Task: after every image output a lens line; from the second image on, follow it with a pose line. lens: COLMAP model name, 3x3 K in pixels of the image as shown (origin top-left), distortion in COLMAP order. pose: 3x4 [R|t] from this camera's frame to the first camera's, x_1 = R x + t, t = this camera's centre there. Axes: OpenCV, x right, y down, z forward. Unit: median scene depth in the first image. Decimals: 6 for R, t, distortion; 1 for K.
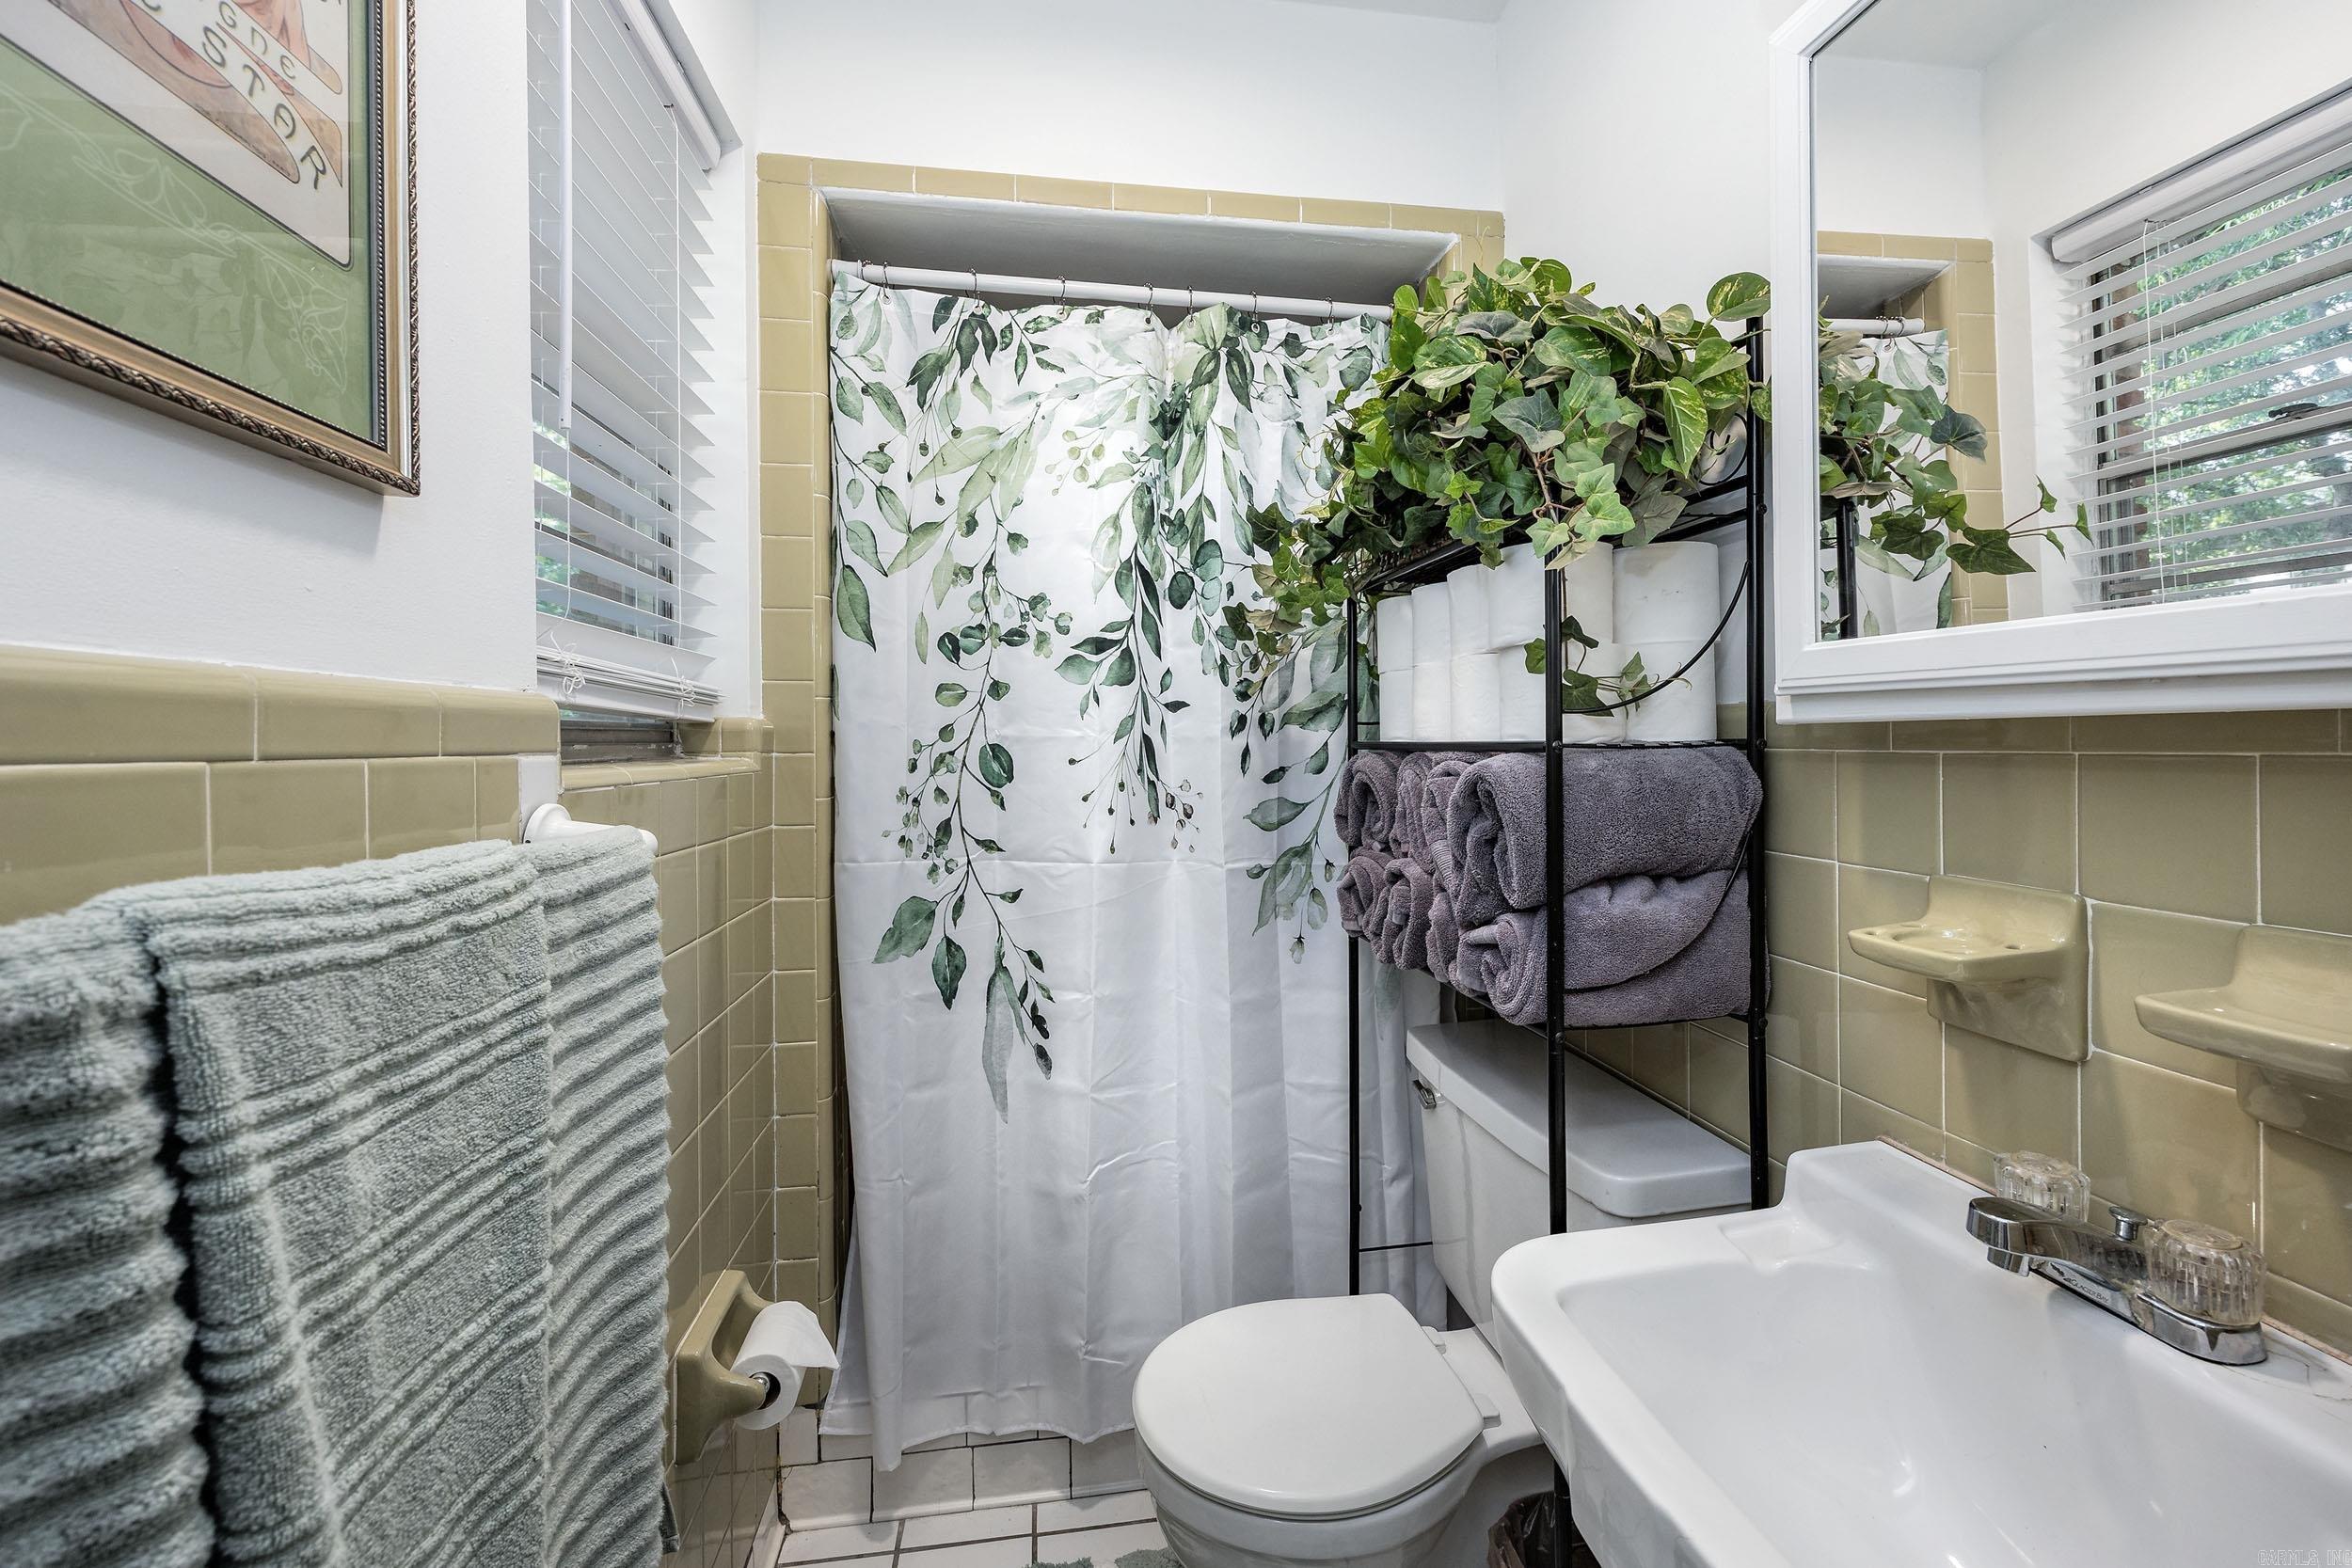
lens RADIAL K [[960.5, 0, 1178.3], [0, 960.5, 757.0], [0, 0, 1]] dist [-0.000011, -0.000015]
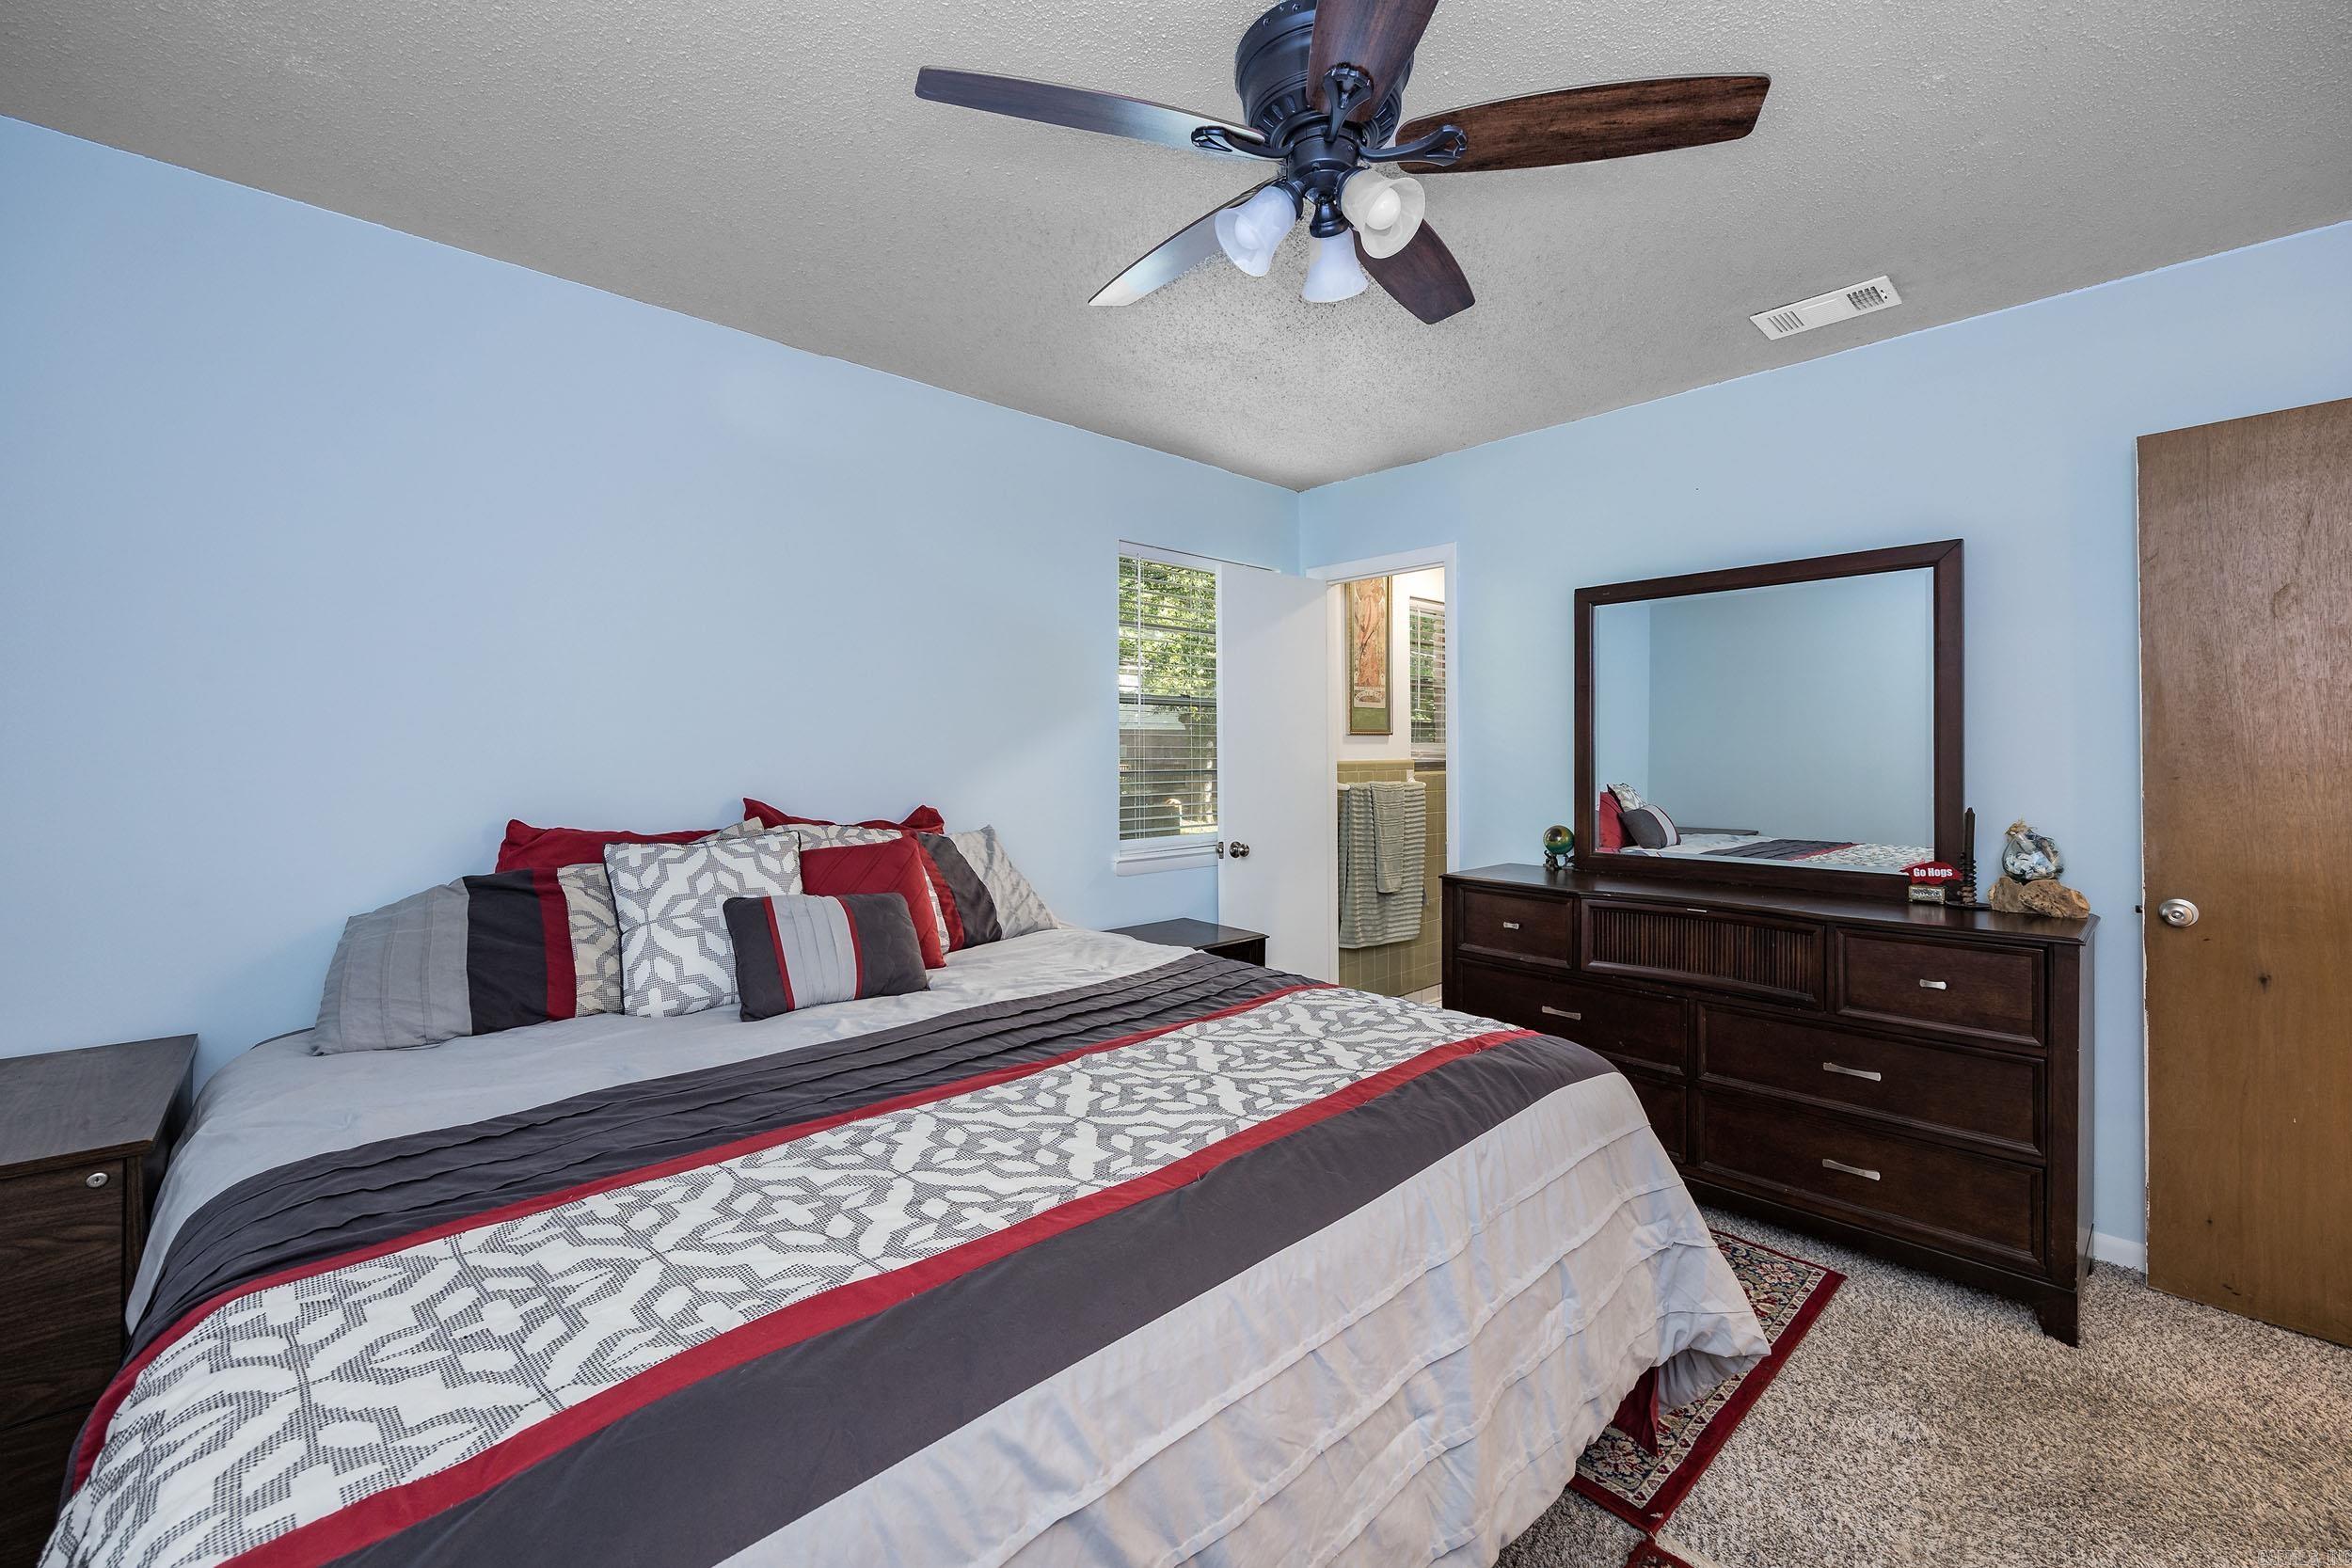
lens RADIAL K [[947.3, 0, 1179.2], [0, 947.3, 746.6], [0, 0, 1]] dist [0.000152, 0.000017]
pose [[0.580840, 0.000661, -0.814018, 3.317601], [-0.007213, 0.999965, -0.004335, -0.107486], [0.813986, 0.008389, 0.580824, -3.634540]]
